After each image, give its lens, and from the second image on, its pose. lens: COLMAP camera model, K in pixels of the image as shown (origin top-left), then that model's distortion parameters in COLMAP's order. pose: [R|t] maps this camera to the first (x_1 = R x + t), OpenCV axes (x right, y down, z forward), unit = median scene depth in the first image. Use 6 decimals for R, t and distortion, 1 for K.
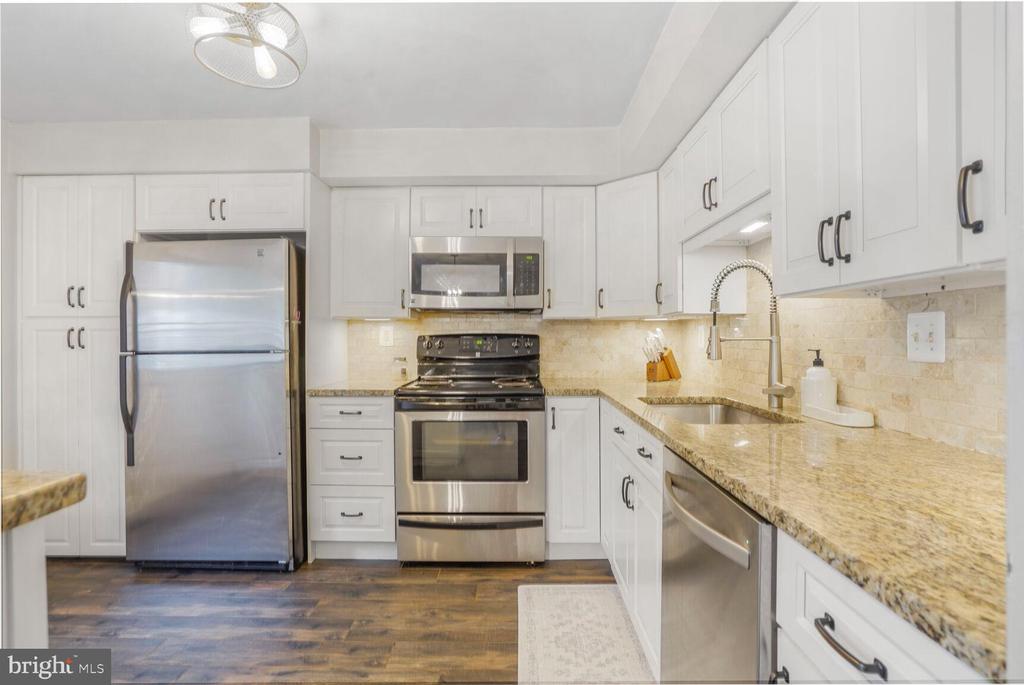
lens RADIAL K [[493.4, 0, 509.3], [0, 493.4, 342.2], [0, 0, 1]] dist [-0.034010, 0.002883]
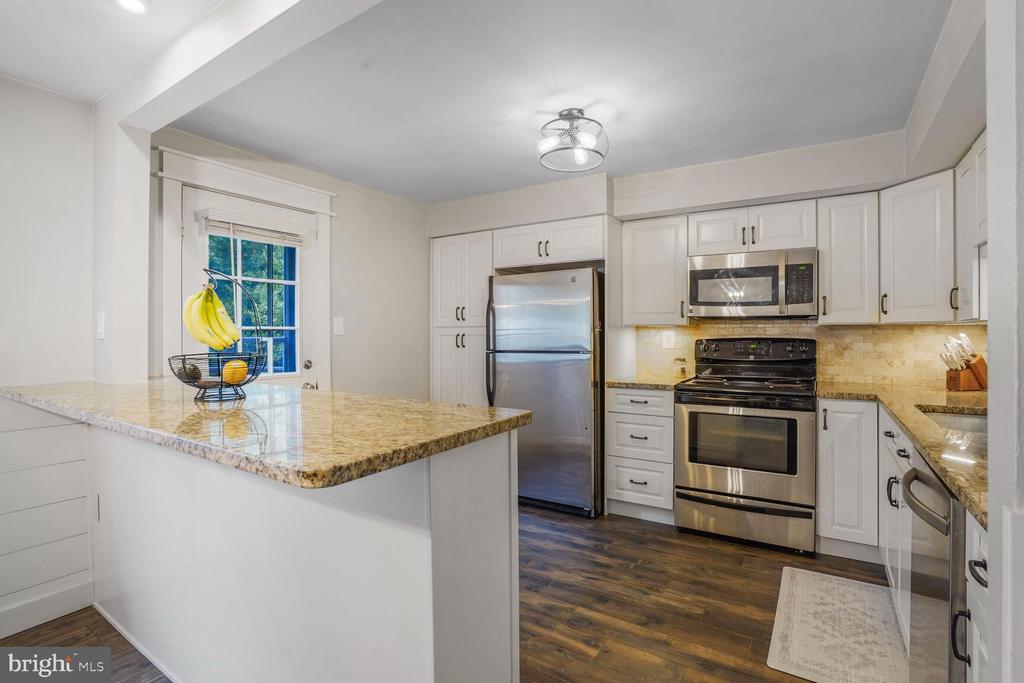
lens RADIAL K [[483.8, 0, 509.7], [0, 483.8, 334.5], [0, 0, 1]] dist [-0.044779, 0.011422]
pose [[0.844216, -0.000186, -0.536004, 0.062386], [-0.004480, 0.999963, -0.007404, -0.018177], [0.535985, 0.008651, 0.844183, -0.227384]]
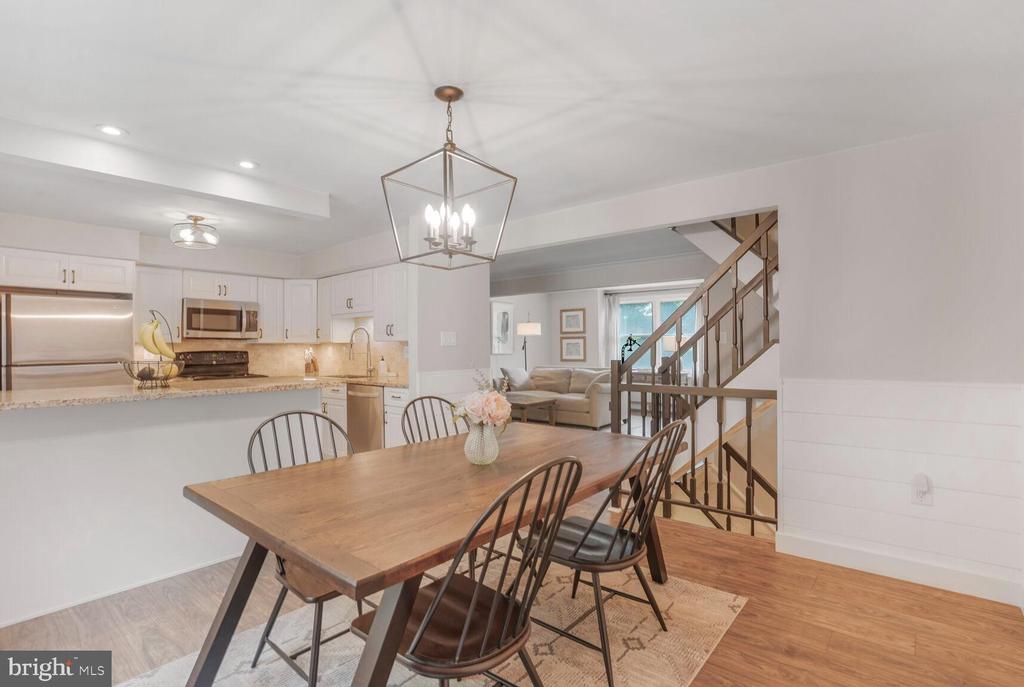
lens RADIAL K [[483.8, 0, 476.5], [0, 483.8, 342.1], [0, 0, 1]] dist [-0.044779, 0.011422]
pose [[0.667180, 0.004983, 0.744879, -0.870091], [0.015608, 0.999665, -0.020667, 0.001724], [-0.744733, 0.025415, 0.666879, -1.055052]]
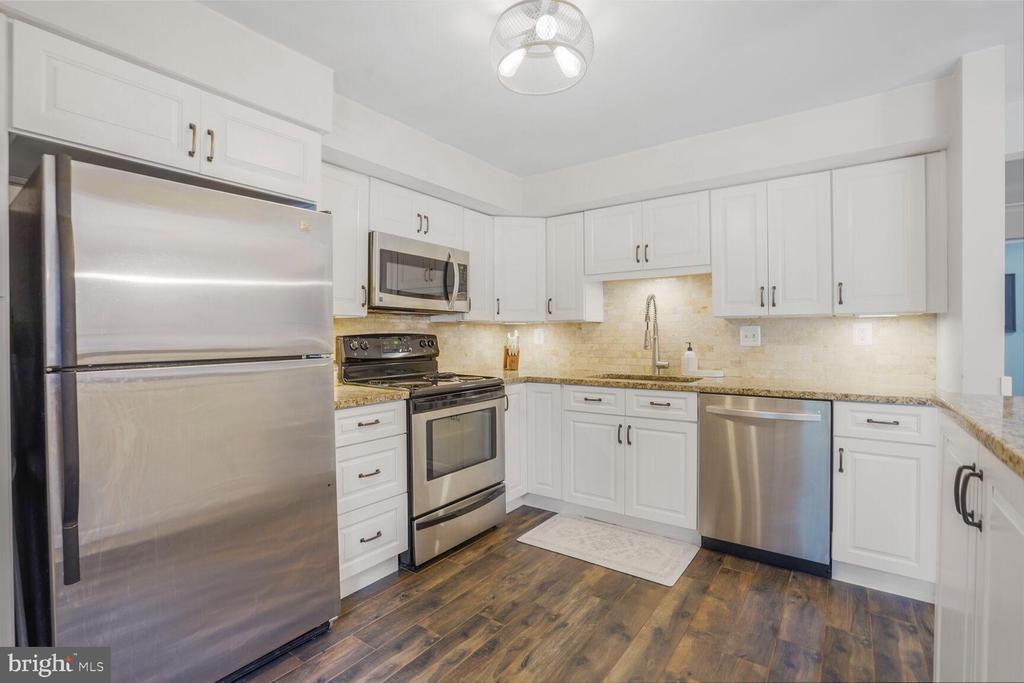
lens RADIAL K [[483.8, 0, 495.2], [0, 483.8, 340.5], [0, 0, 1]] dist [-0.044779, 0.011422]
pose [[0.577711, -0.008247, 0.816200, -0.902222], [0.011538, 0.999932, 0.001937, -0.003895], [-0.816160, 0.008299, 0.577767, 0.314459]]
